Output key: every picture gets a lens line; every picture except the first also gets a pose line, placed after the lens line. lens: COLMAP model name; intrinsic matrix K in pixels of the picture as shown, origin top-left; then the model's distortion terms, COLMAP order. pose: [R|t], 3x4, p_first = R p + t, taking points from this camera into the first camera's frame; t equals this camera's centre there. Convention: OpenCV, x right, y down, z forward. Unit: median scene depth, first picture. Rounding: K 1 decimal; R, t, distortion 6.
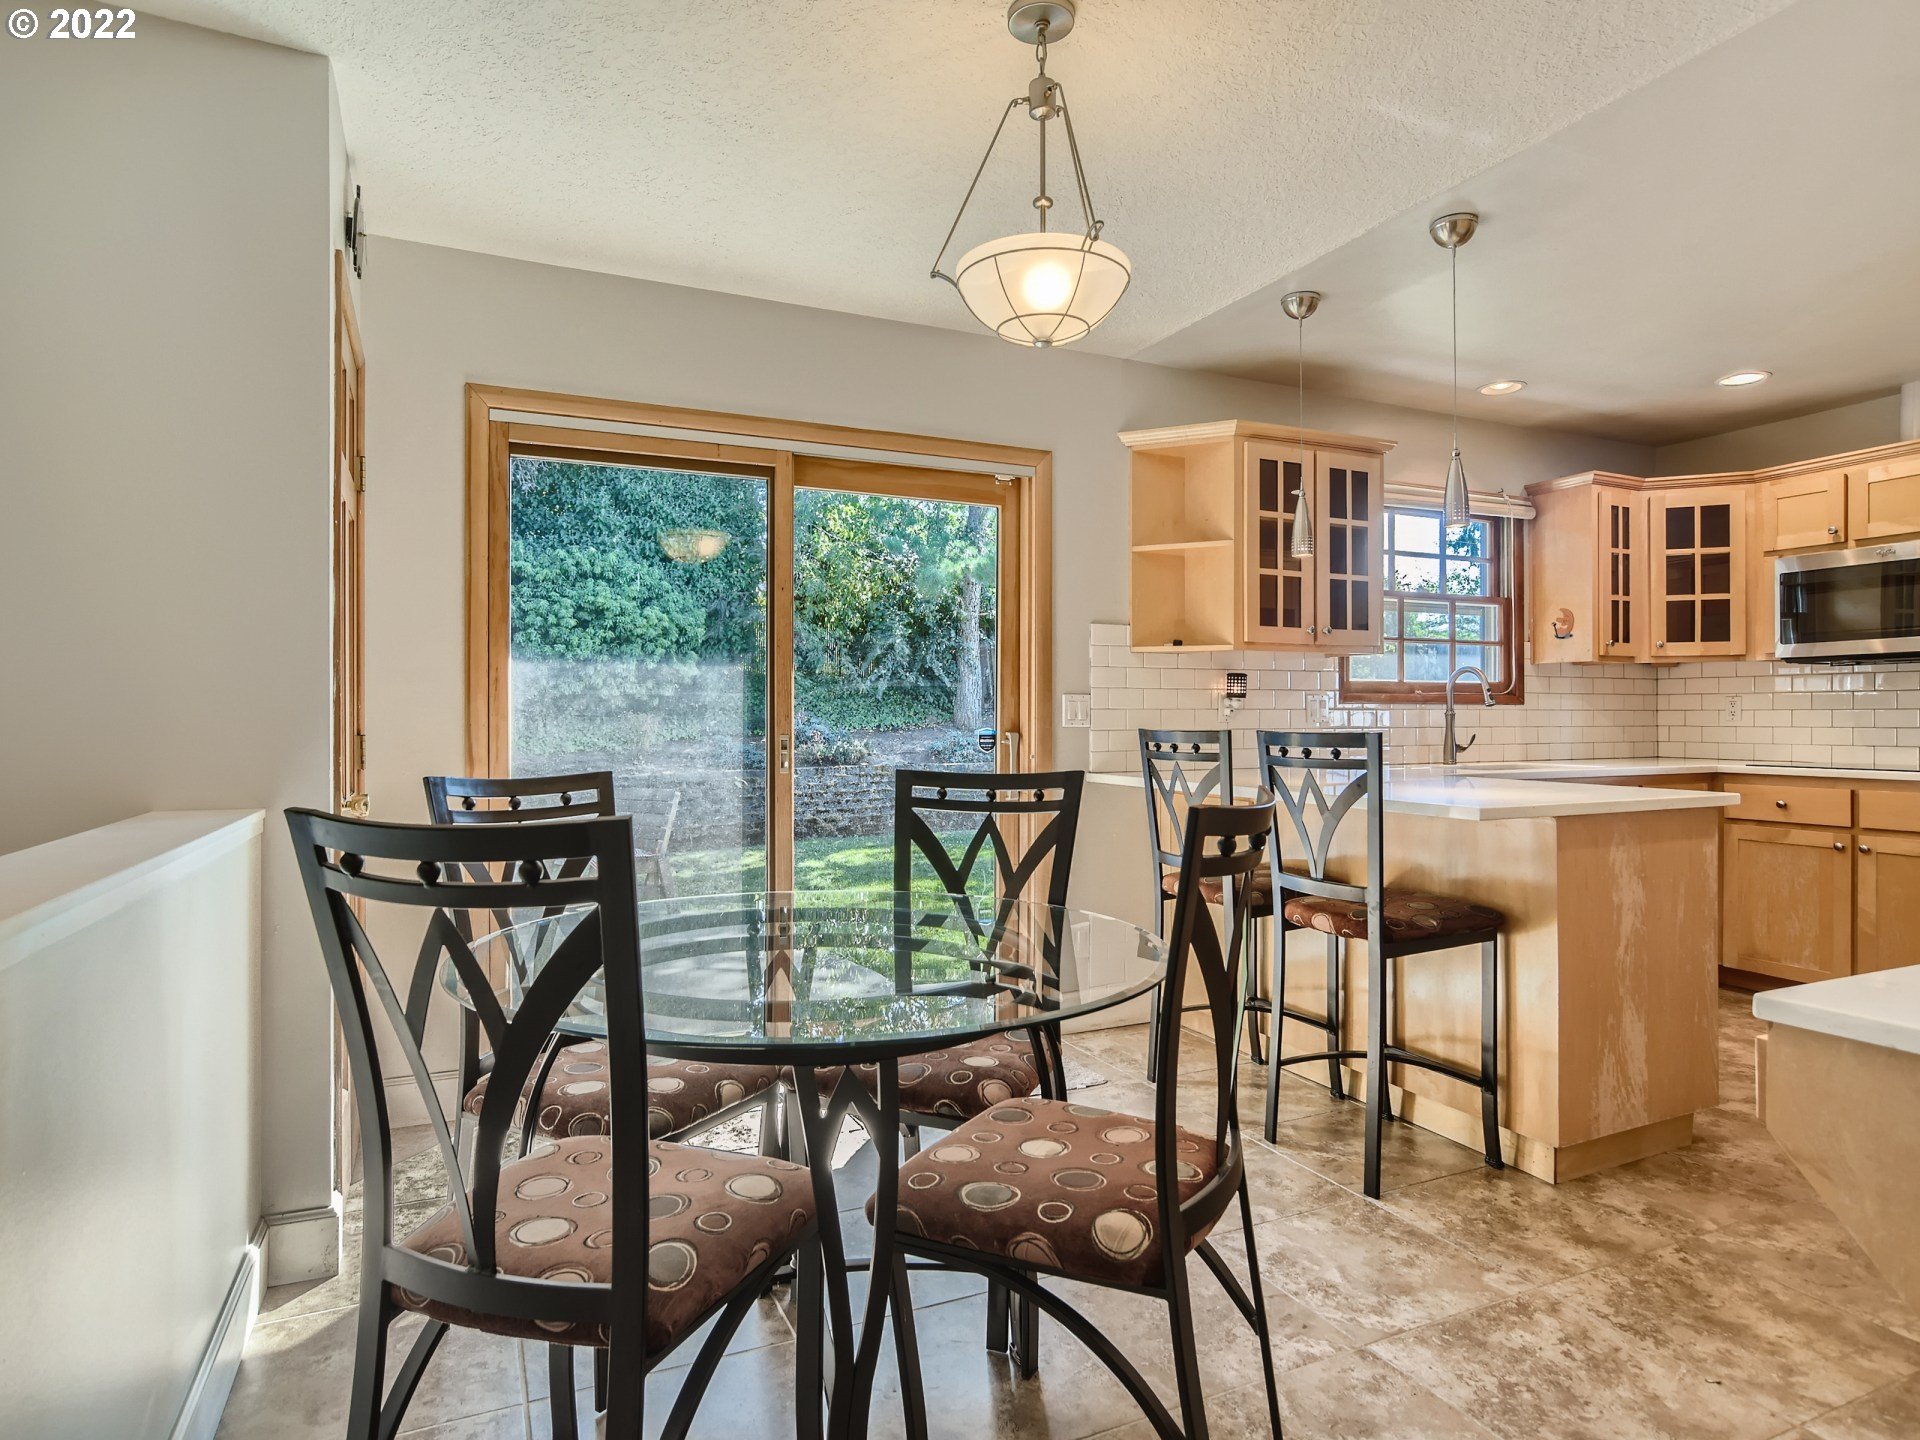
lens RADIAL K [[1086.5, 0, 960.6], [0, 1086.5, 714.0], [0, 0, 1]] dist [-0.032421, 0.013613]
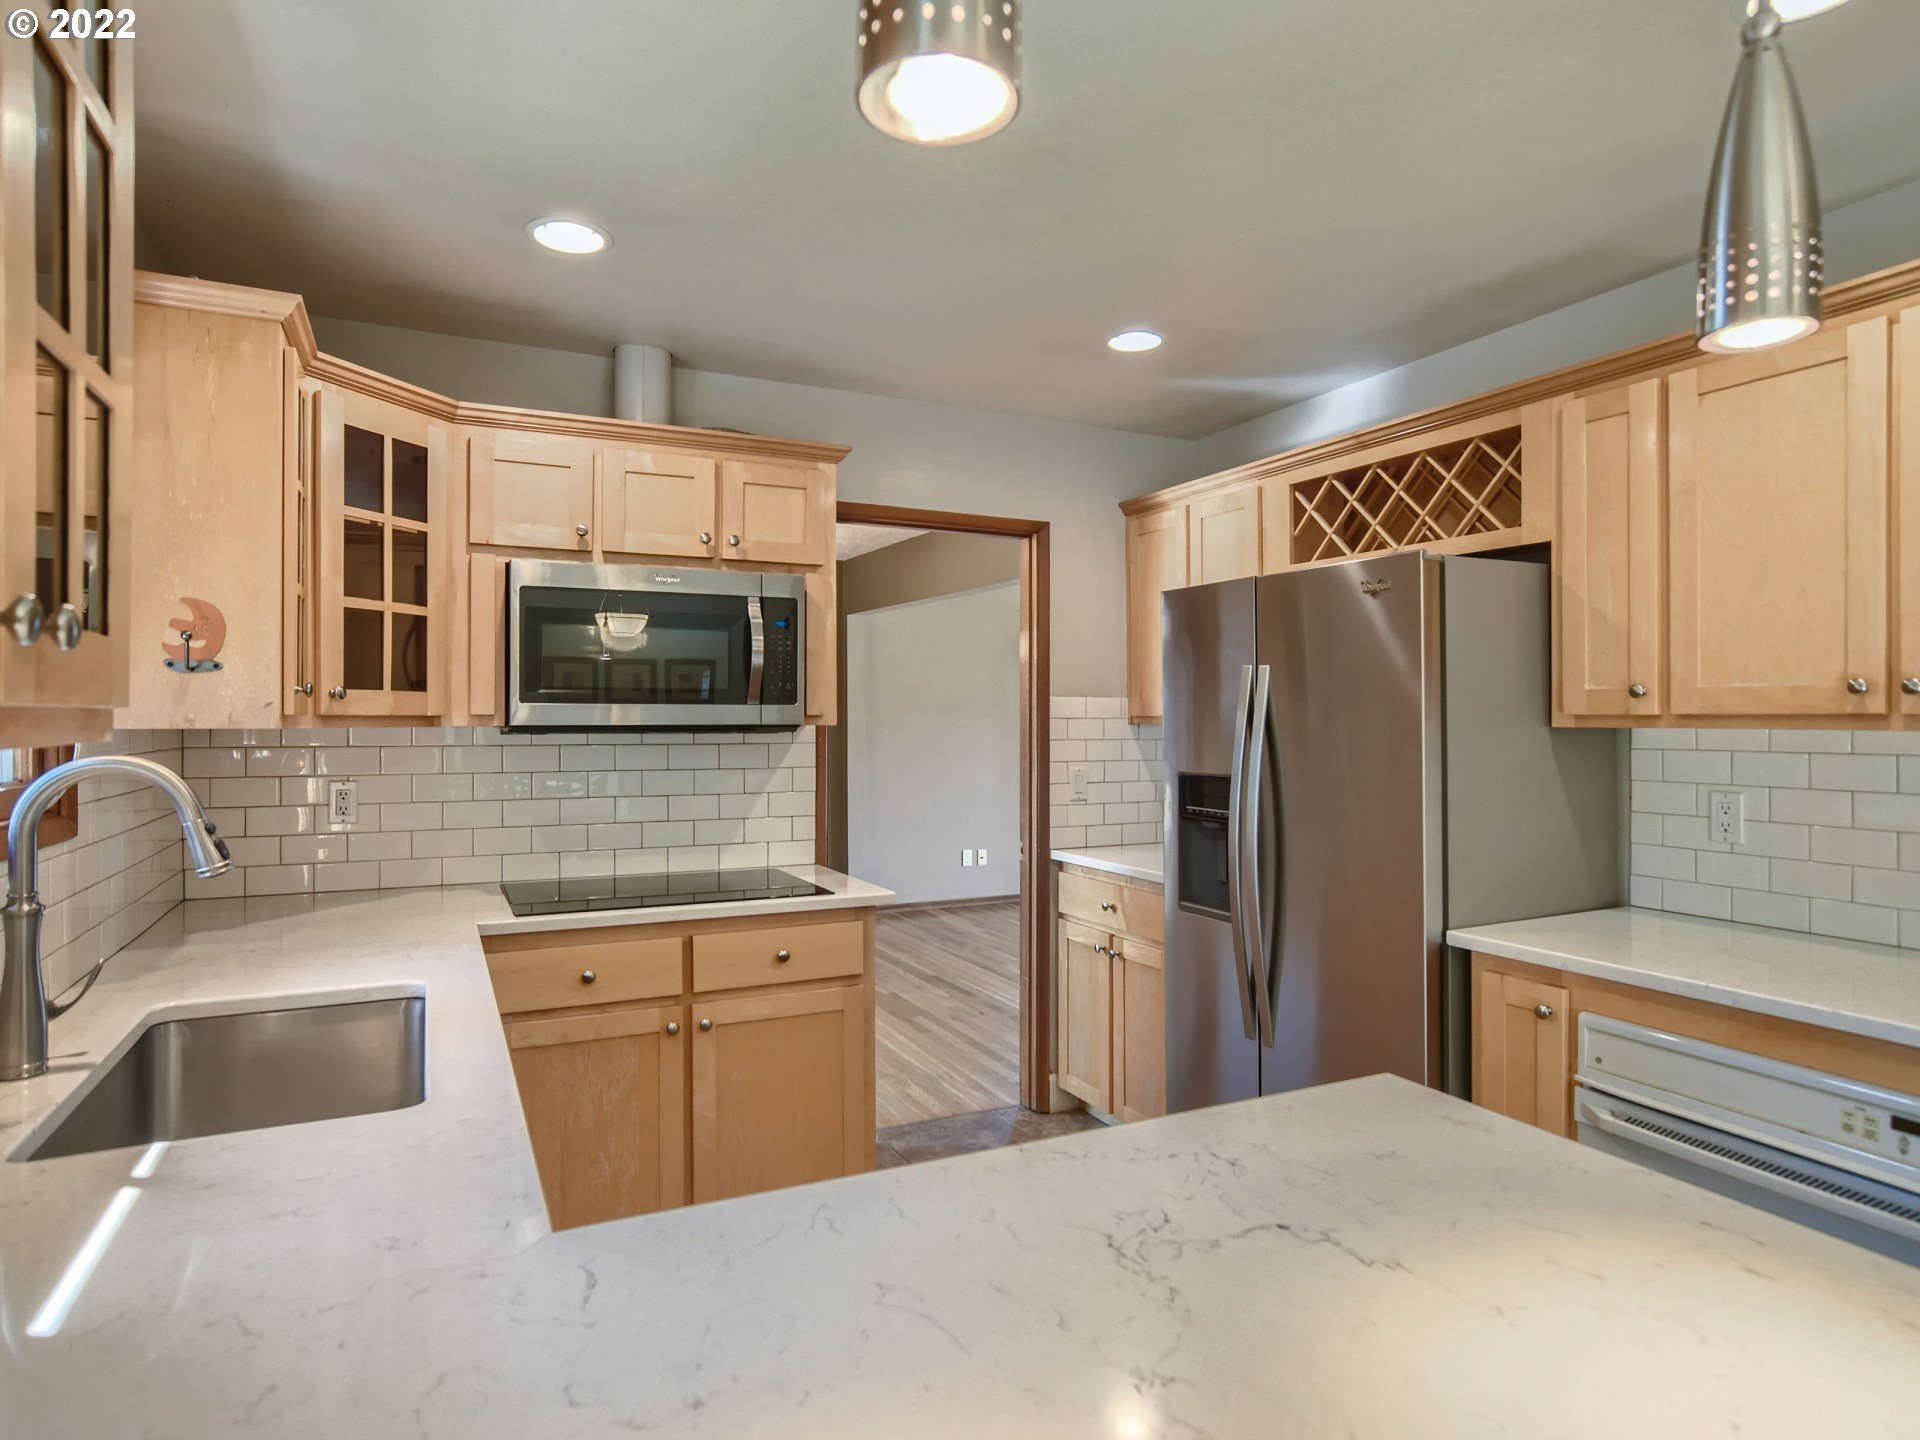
lens RADIAL K [[1086.5, 0, 962.8], [0, 1086.5, 722.2], [0, 0, 1]] dist [-0.032421, 0.013613]
pose [[-0.018080, -0.001070, 0.999836, 0.172730], [-0.004778, 0.999988, 0.000984, -0.062861], [-0.999825, -0.004759, -0.018085, 0.854551]]
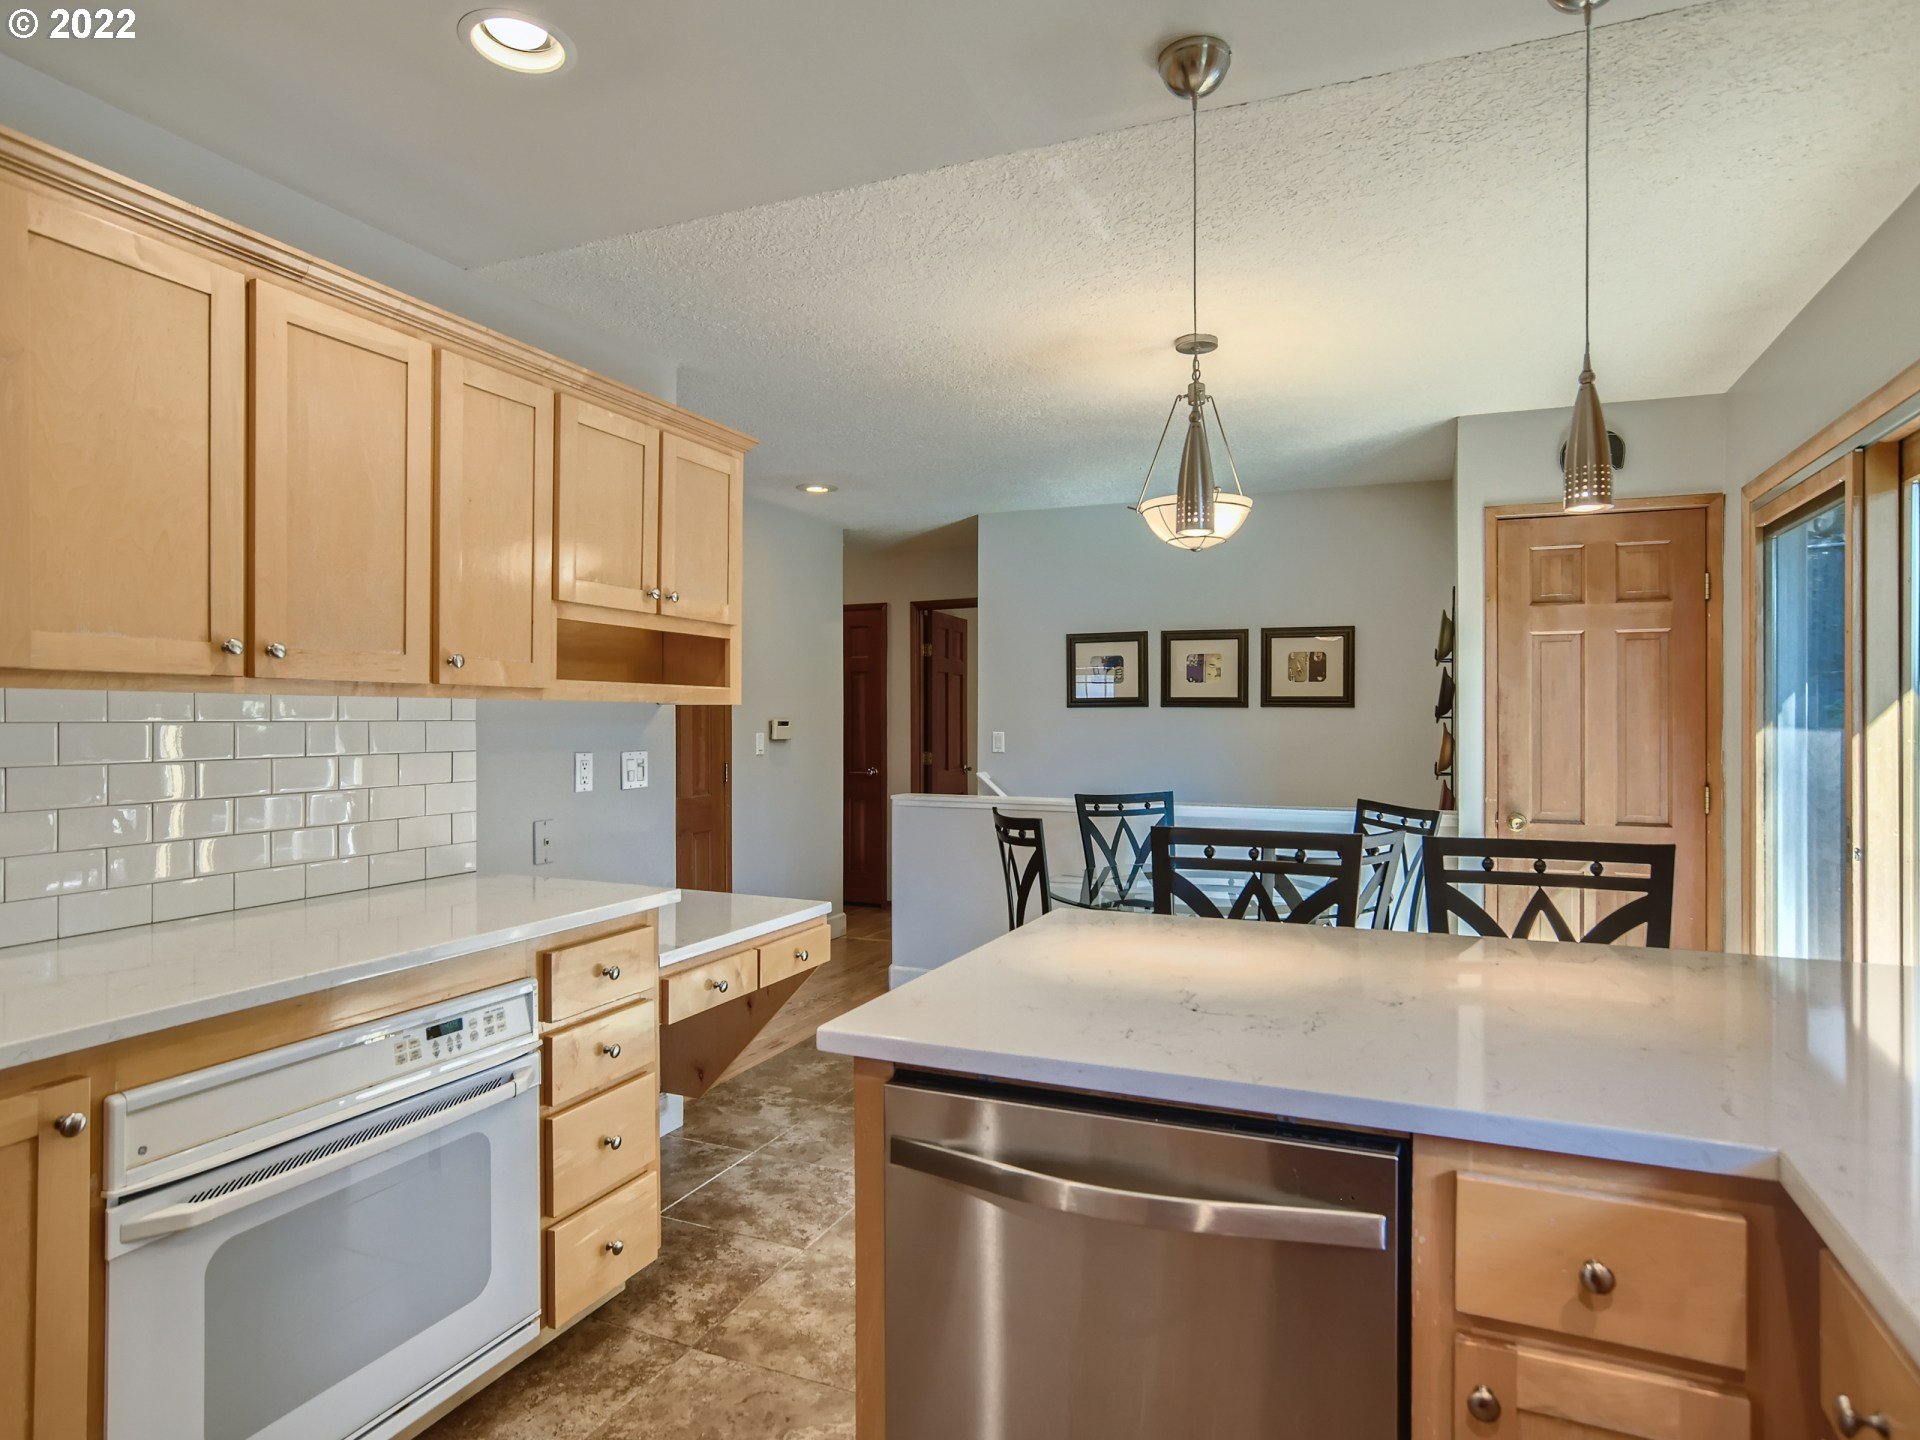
lens RADIAL K [[1086.5, 0, 965.6], [0, 1086.5, 719.0], [0, 0, 1]] dist [-0.032421, 0.013613]
pose [[-0.745784, 0.003163, -0.666180, 0.710291], [0.004288, 0.999991, -0.000053, -0.047939], [0.666174, -0.002896, -0.745791, 0.998338]]
